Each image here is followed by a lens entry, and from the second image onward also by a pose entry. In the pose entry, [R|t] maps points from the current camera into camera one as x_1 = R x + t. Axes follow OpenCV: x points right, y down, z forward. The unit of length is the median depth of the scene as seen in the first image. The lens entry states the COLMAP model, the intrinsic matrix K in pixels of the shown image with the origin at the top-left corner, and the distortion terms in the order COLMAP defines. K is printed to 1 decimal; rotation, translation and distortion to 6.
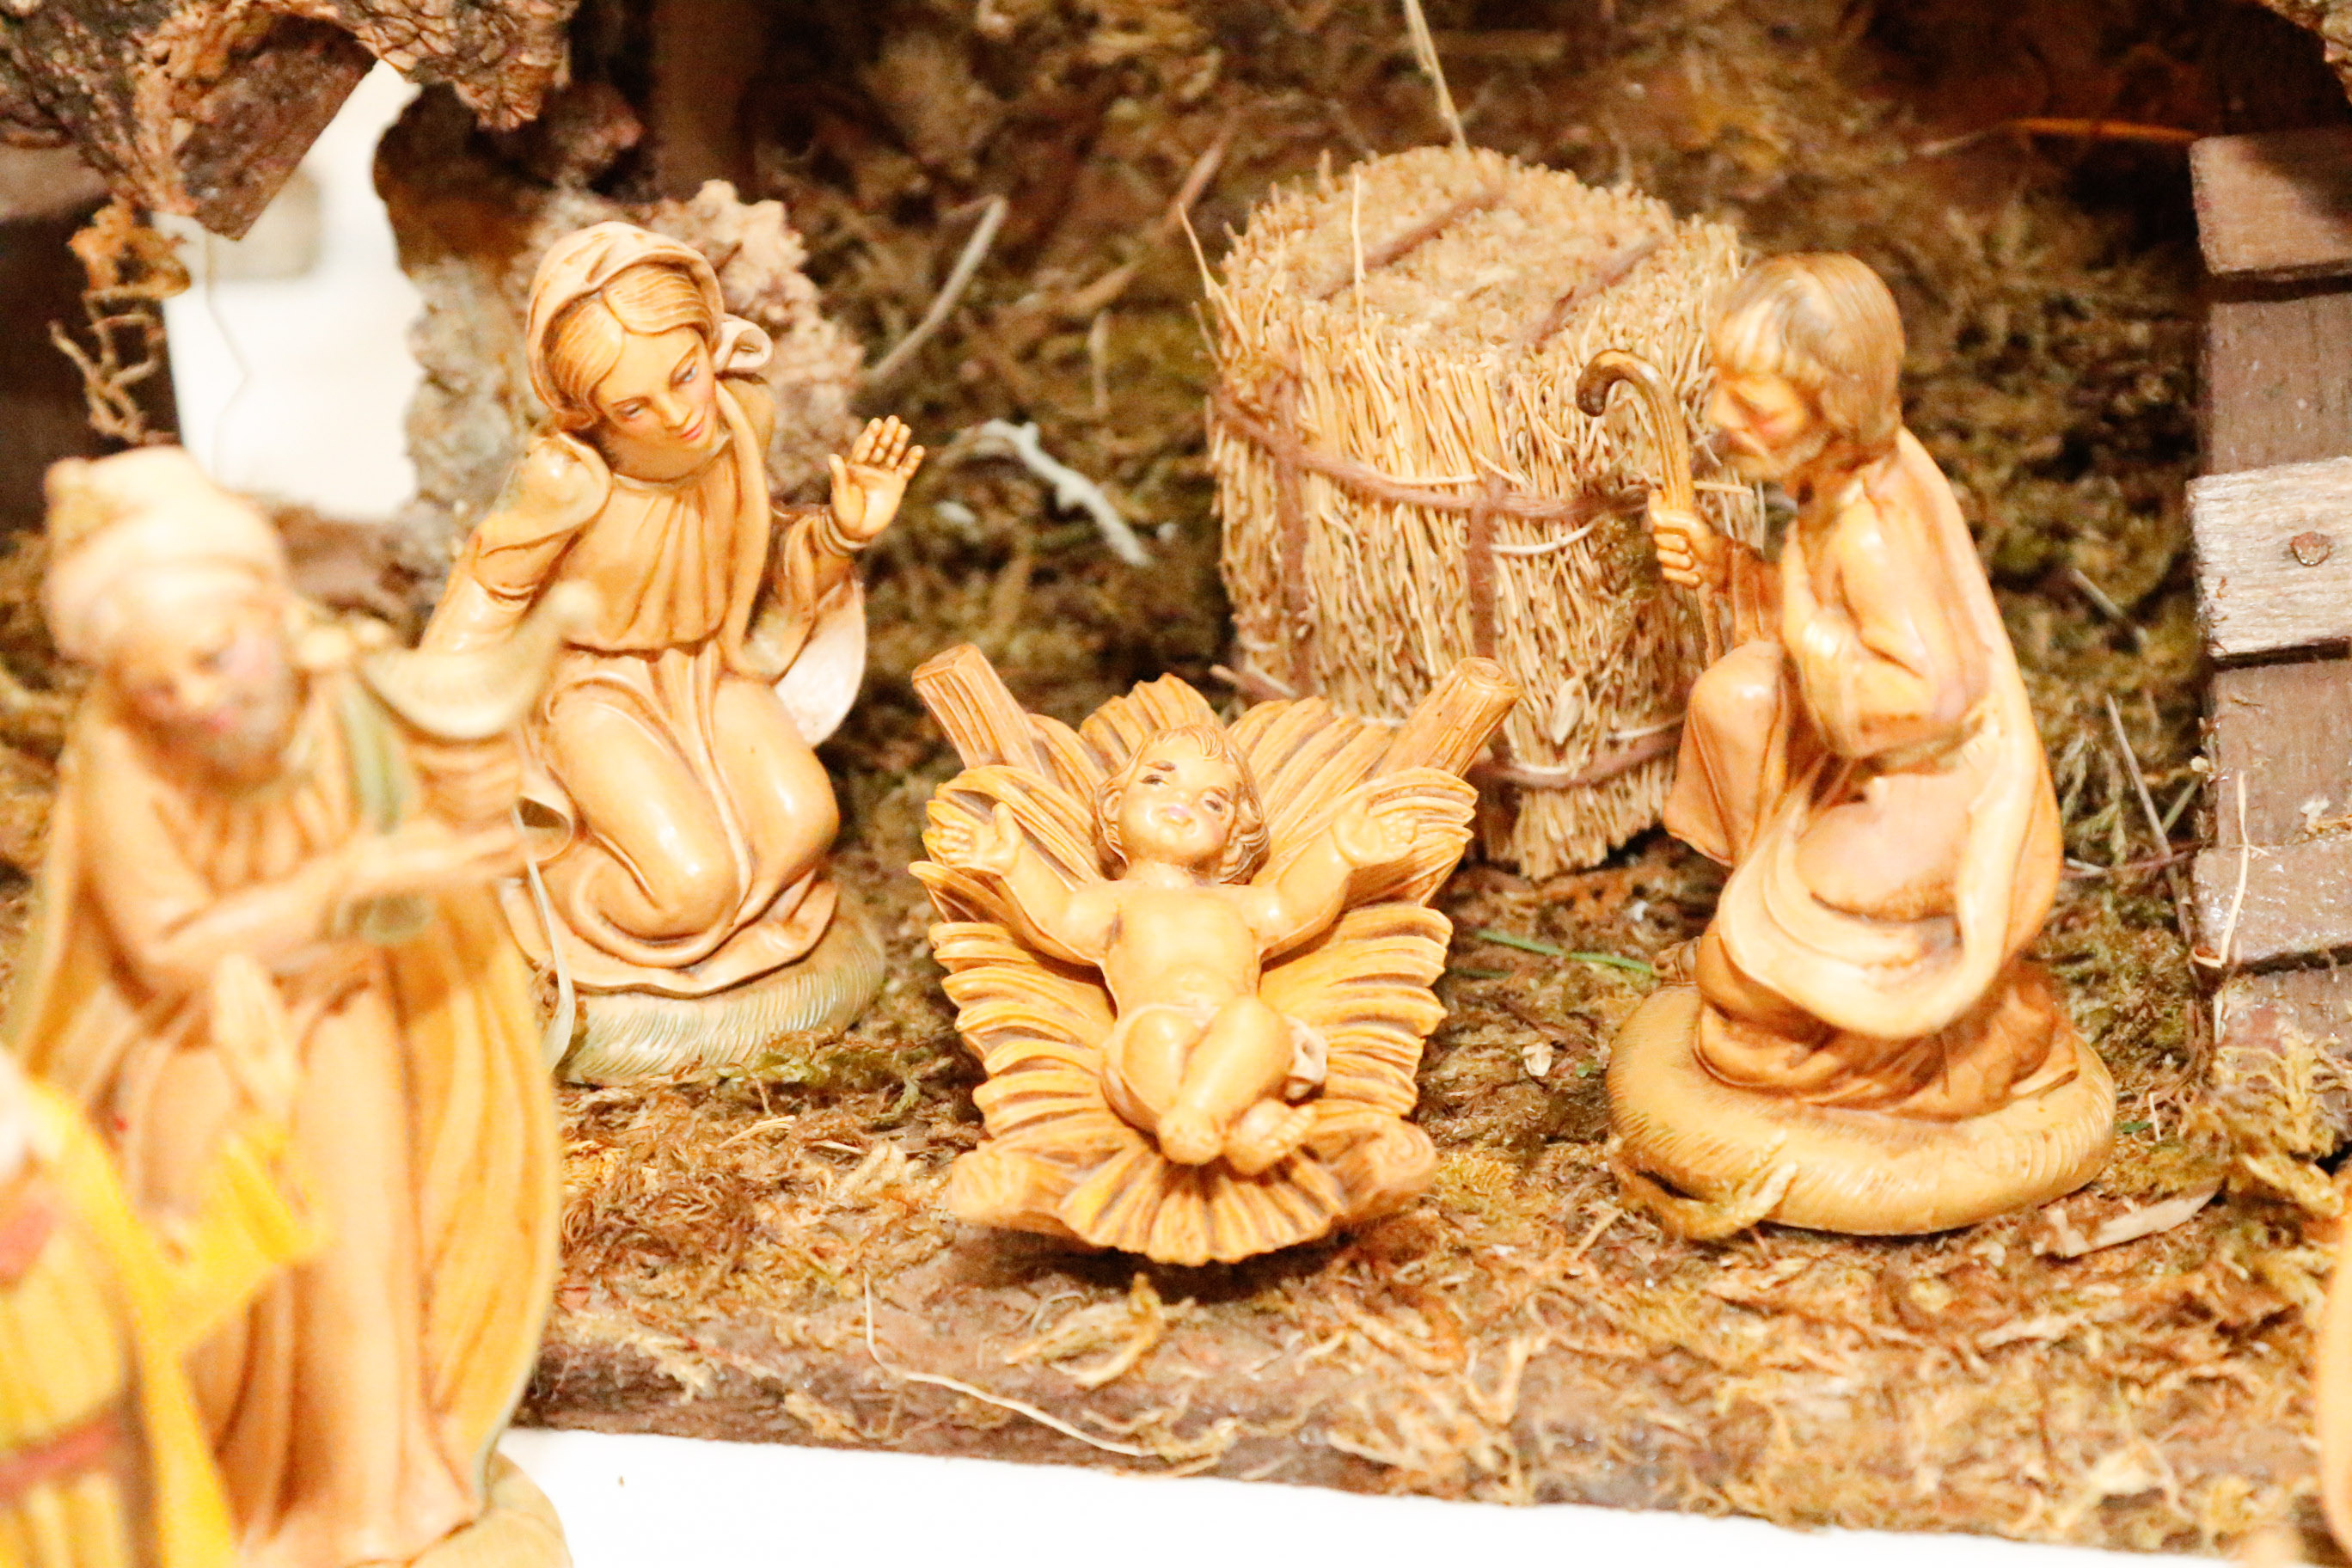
lens RADIAL K [[5529.1, 0, 1178.0], [0, 5529.1, 787.4], [0, 0, 1]] dist [0.106198, 0.000000]
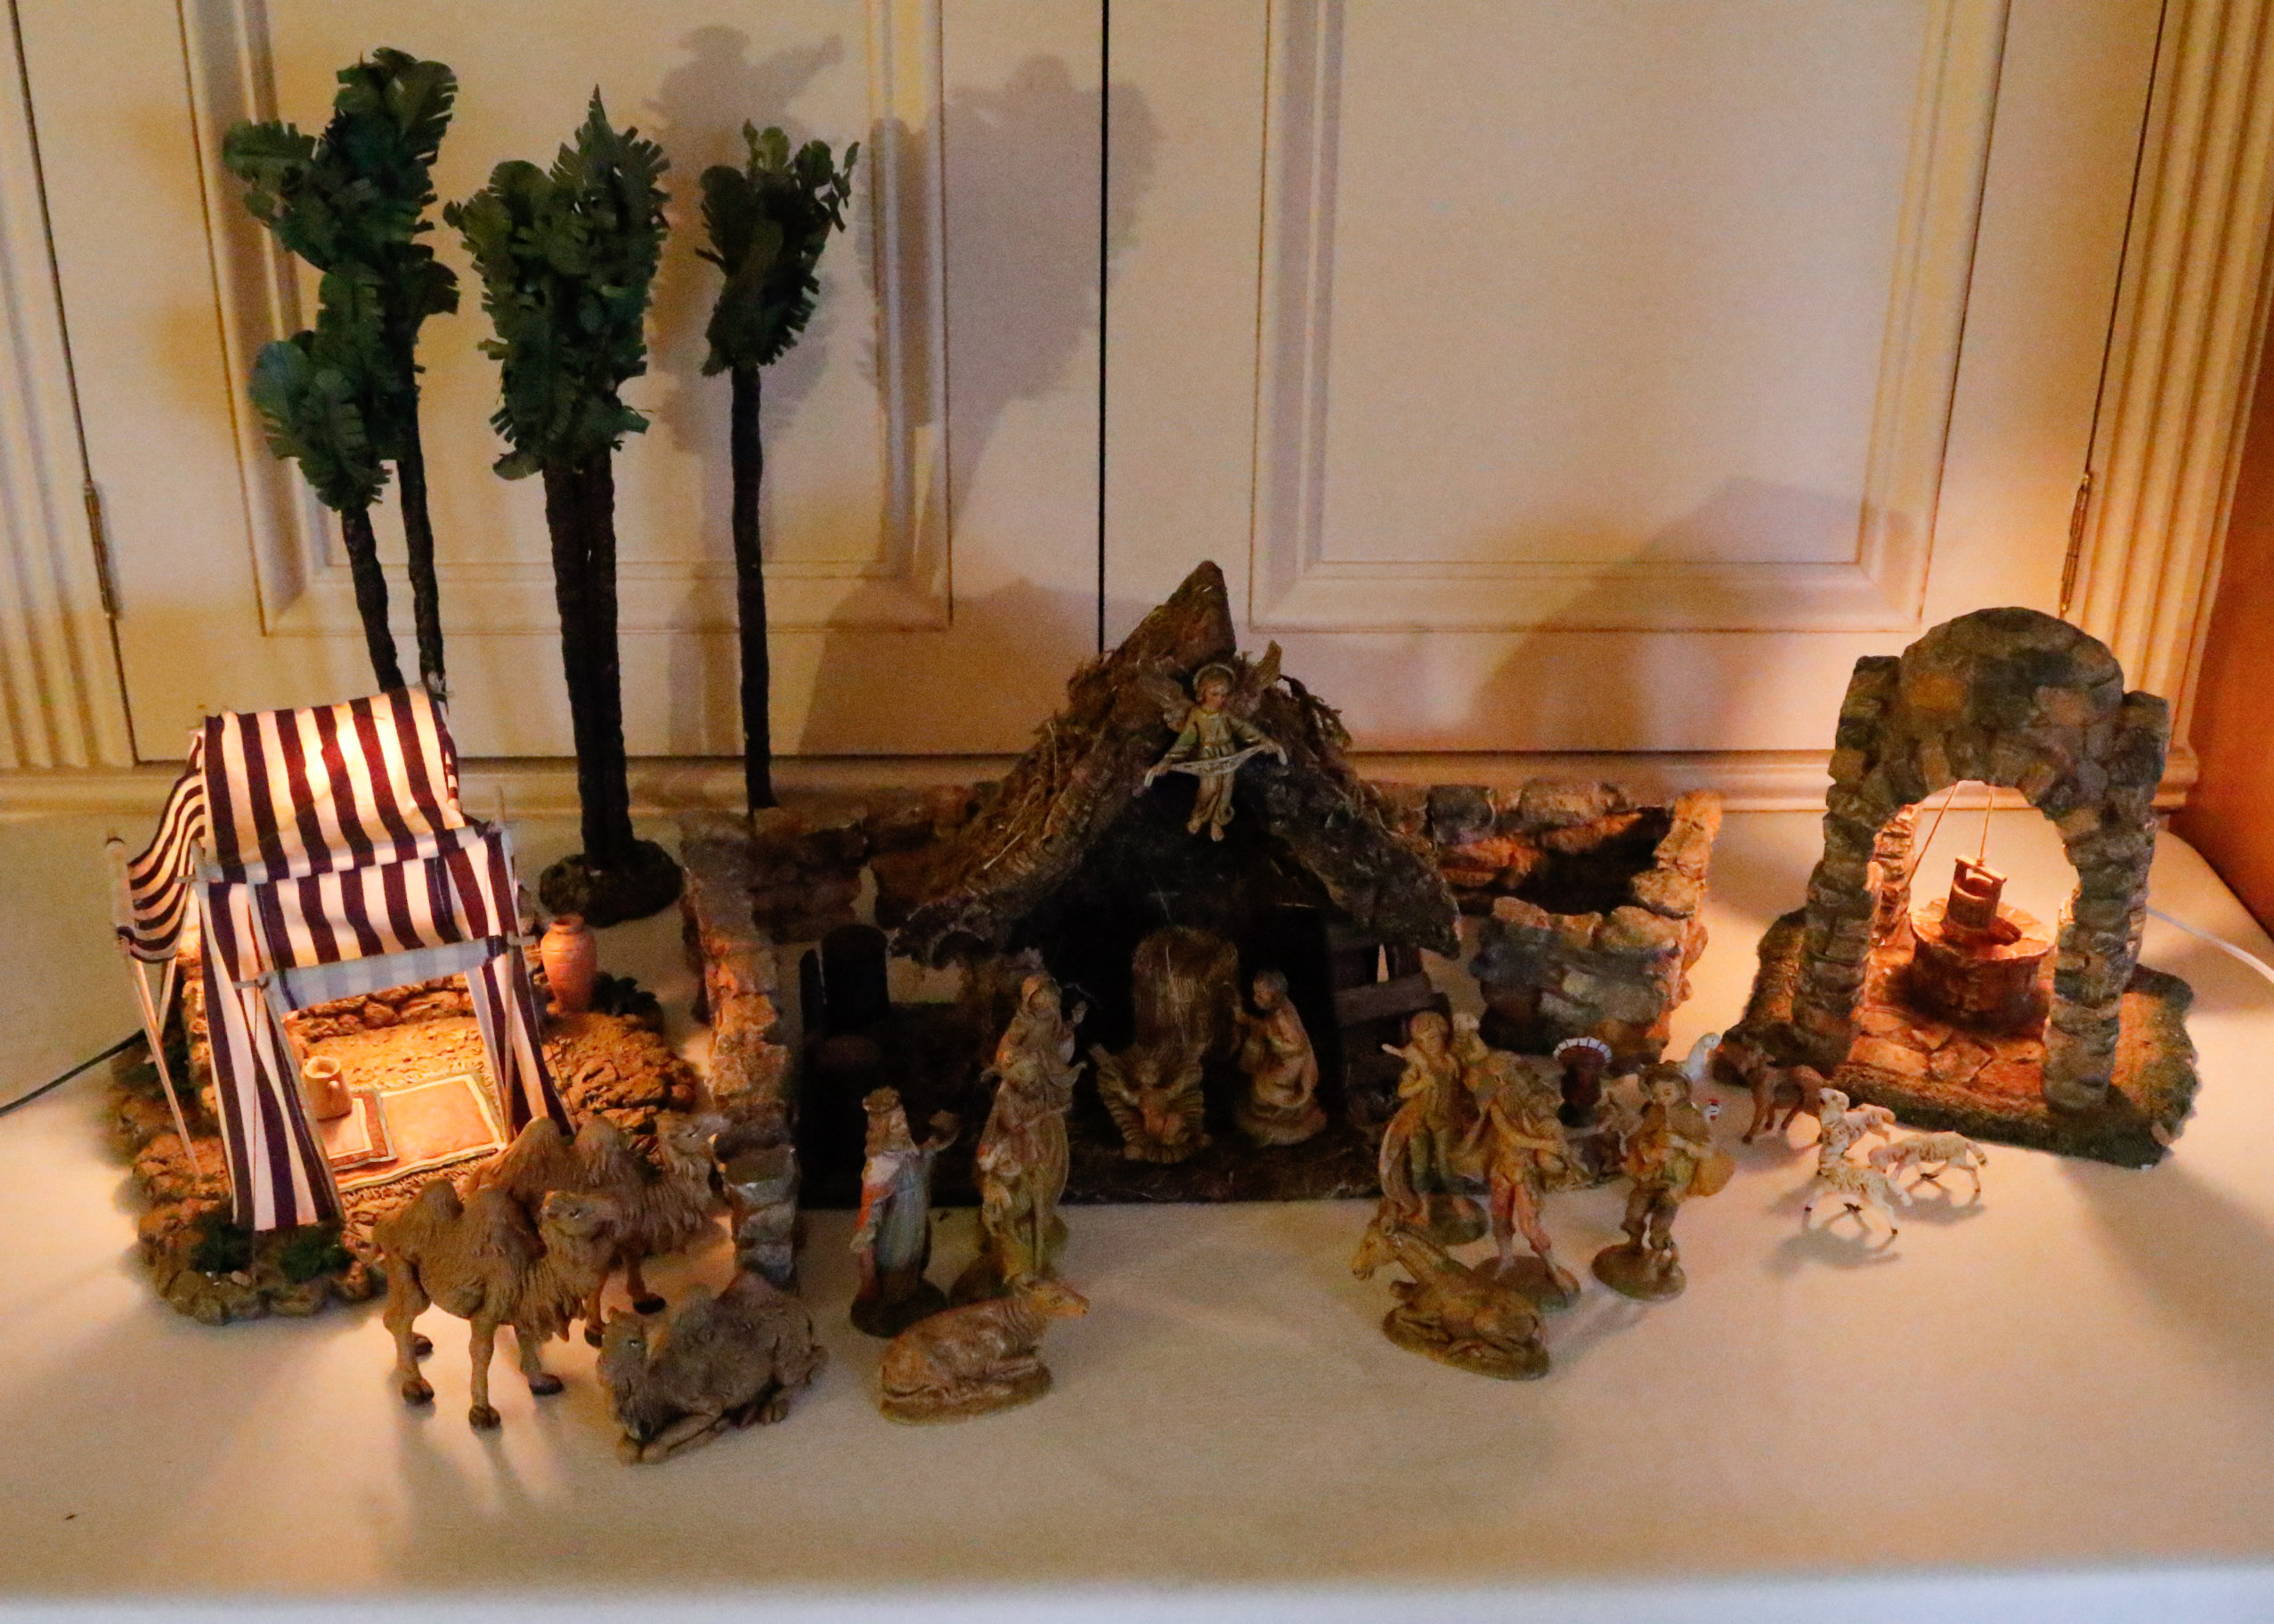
lens RADIAL K [[2708.6, 0, 1138.7], [0, 2708.6, 804.4], [0, 0, 1]] dist [-0.119348, 0.000000]
pose [[0.977745, -0.068874, 0.198168, -0.498679], [0.070080, 0.997541, 0.000929, -0.254373], [-0.197745, 0.012979, 0.980168, -1.496905]]
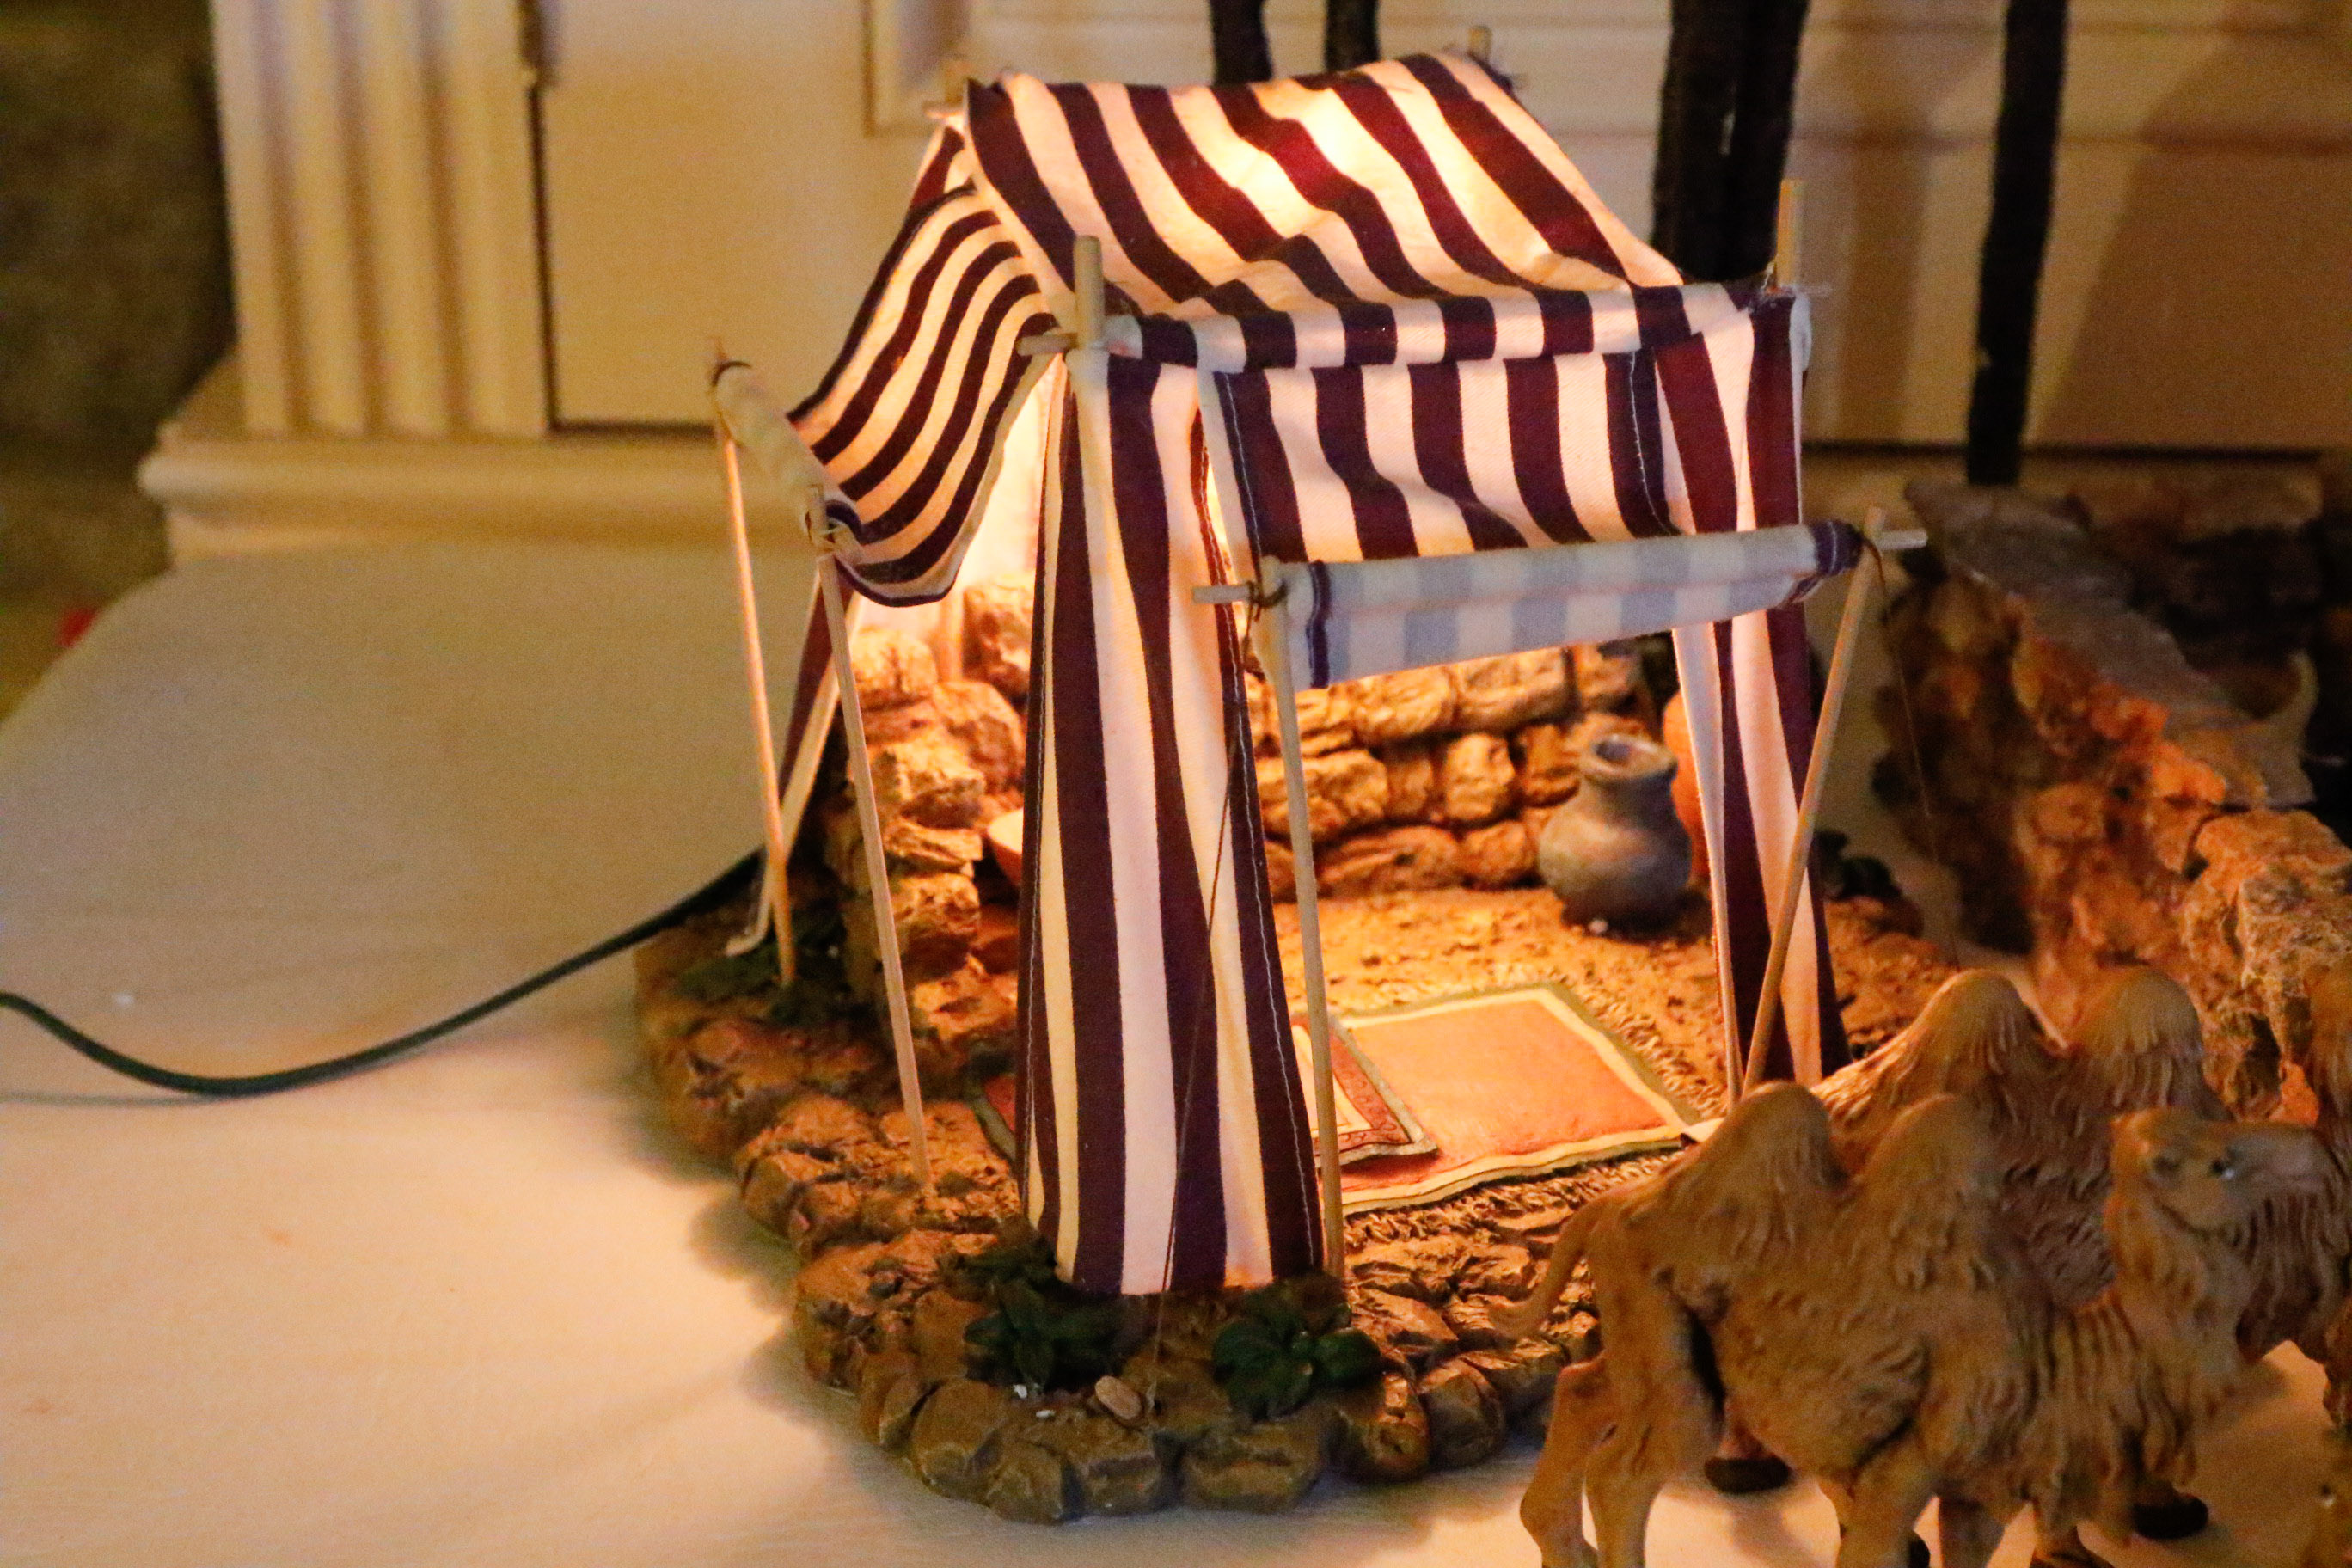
lens RADIAL K [[4498.4, 0, 1172.0], [0, 4498.4, 775.7], [0, 0, 1]] dist [0.029707, 0.000000]
pose [[0.993420, -0.025577, 0.111637, -0.972796], [0.035938, 0.995128, -0.091806, 0.034046], [-0.108745, 0.095214, 0.989499, -0.582162]]
